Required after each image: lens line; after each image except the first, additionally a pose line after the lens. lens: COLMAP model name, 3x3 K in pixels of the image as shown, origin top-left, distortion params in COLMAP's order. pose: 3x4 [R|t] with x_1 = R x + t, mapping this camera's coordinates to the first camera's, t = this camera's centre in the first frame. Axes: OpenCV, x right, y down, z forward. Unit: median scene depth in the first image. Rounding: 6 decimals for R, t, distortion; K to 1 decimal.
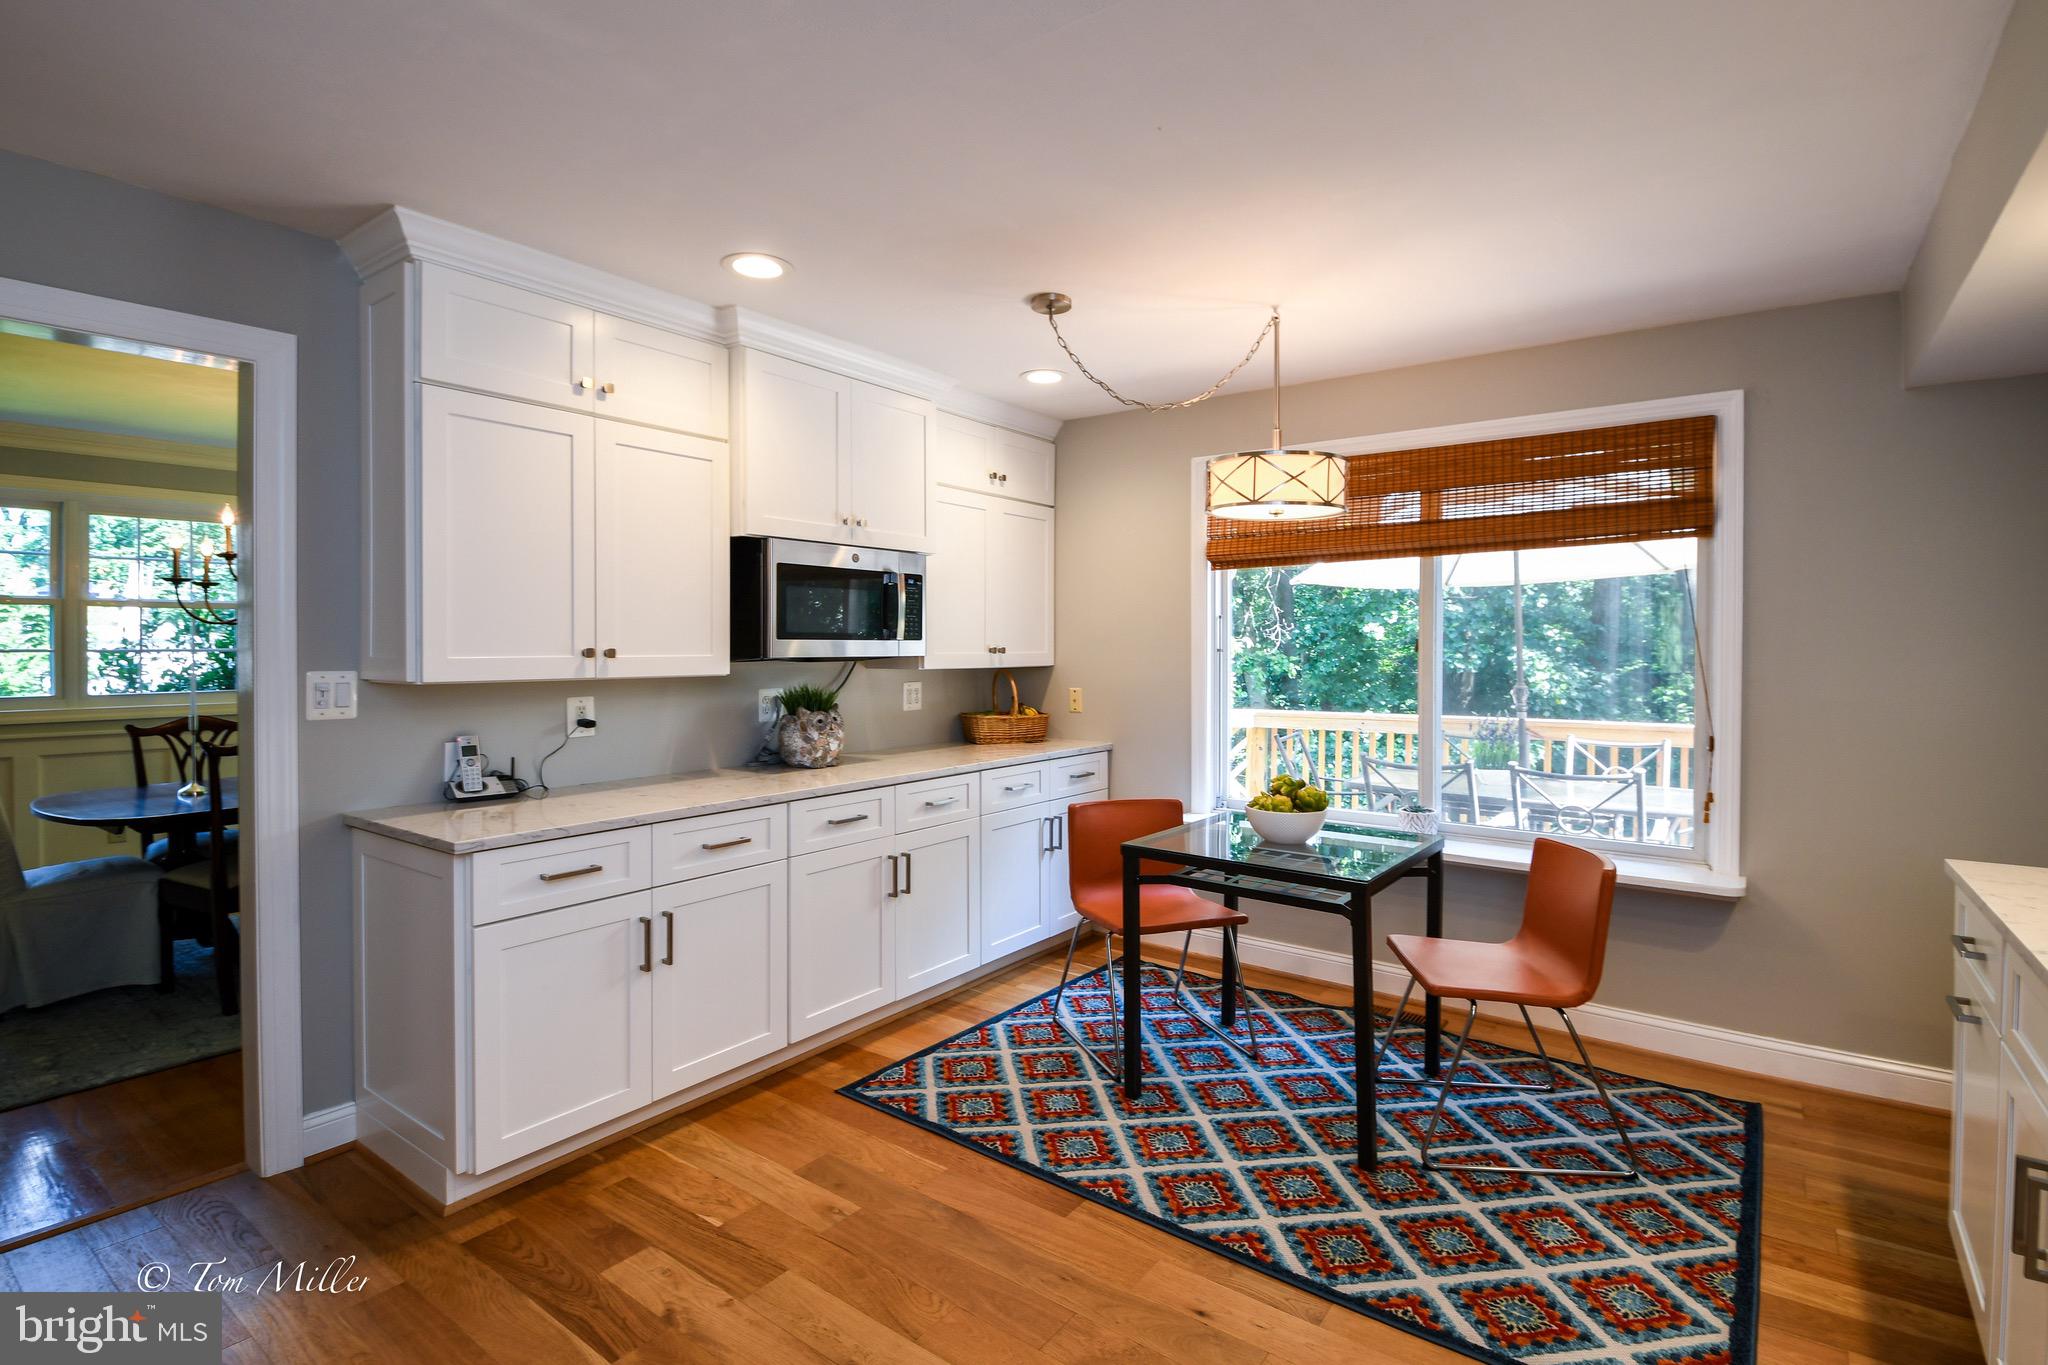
lens RADIAL K [[1006.2, 0, 956.9], [0, 1006.2, 644.5], [0, 0, 1]] dist [-0.008022, -0.009811]
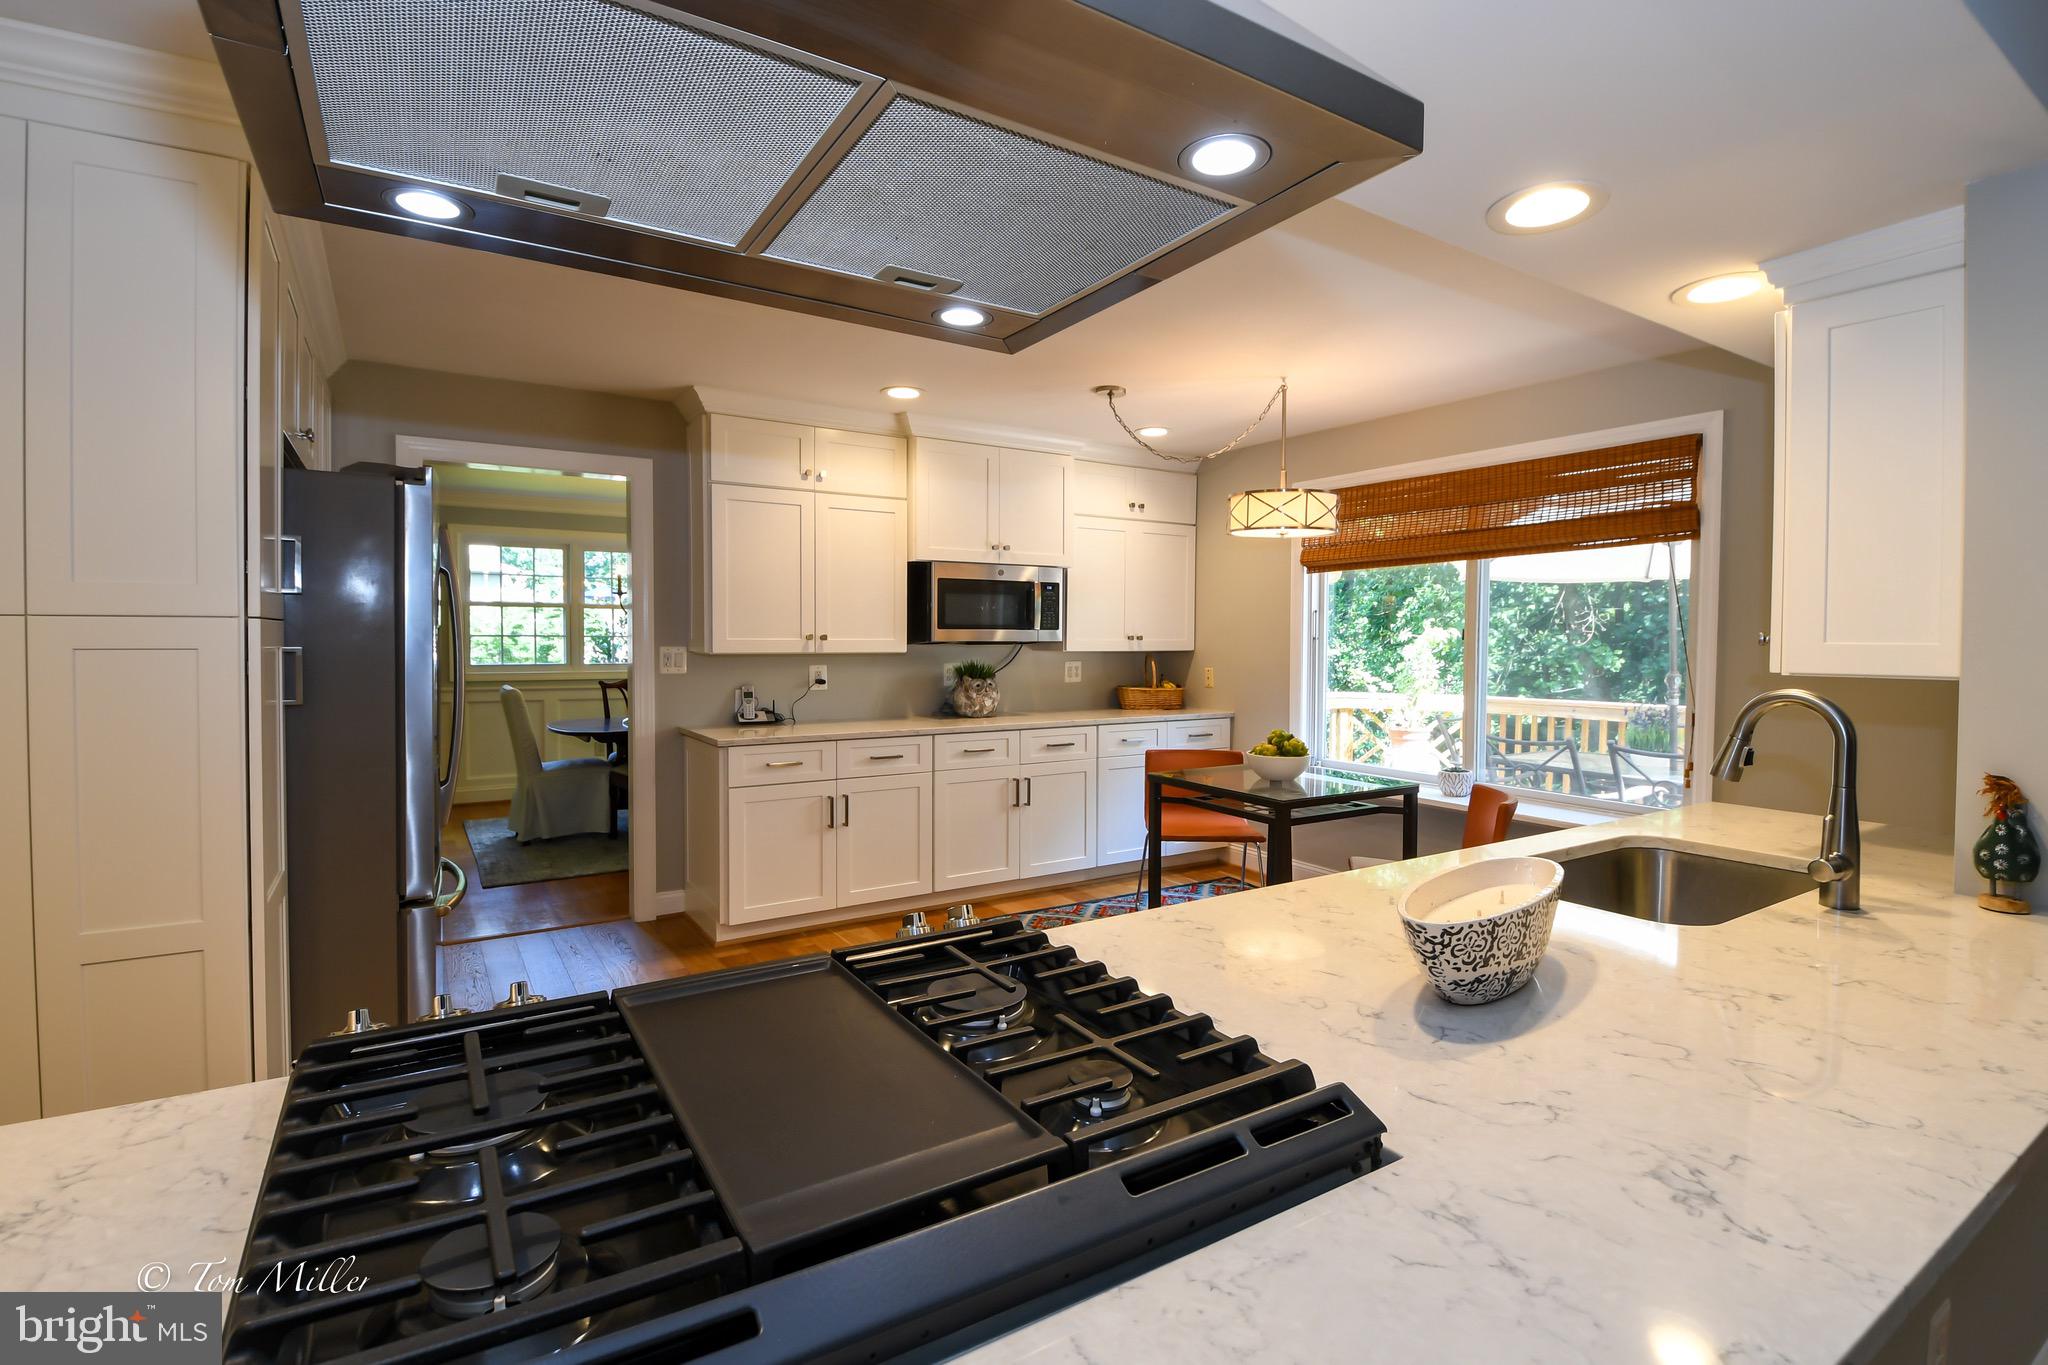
lens RADIAL K [[953.3, 0, 988.3], [0, 953.3, 643.9], [0, 0, 1]] dist [-0.011824, -0.001295]
pose [[0.939027, 0.005751, -0.343794, 0.374008], [-0.002919, 0.999957, 0.008756, 0.004247], [0.343830, -0.007219, 0.939004, -0.306523]]
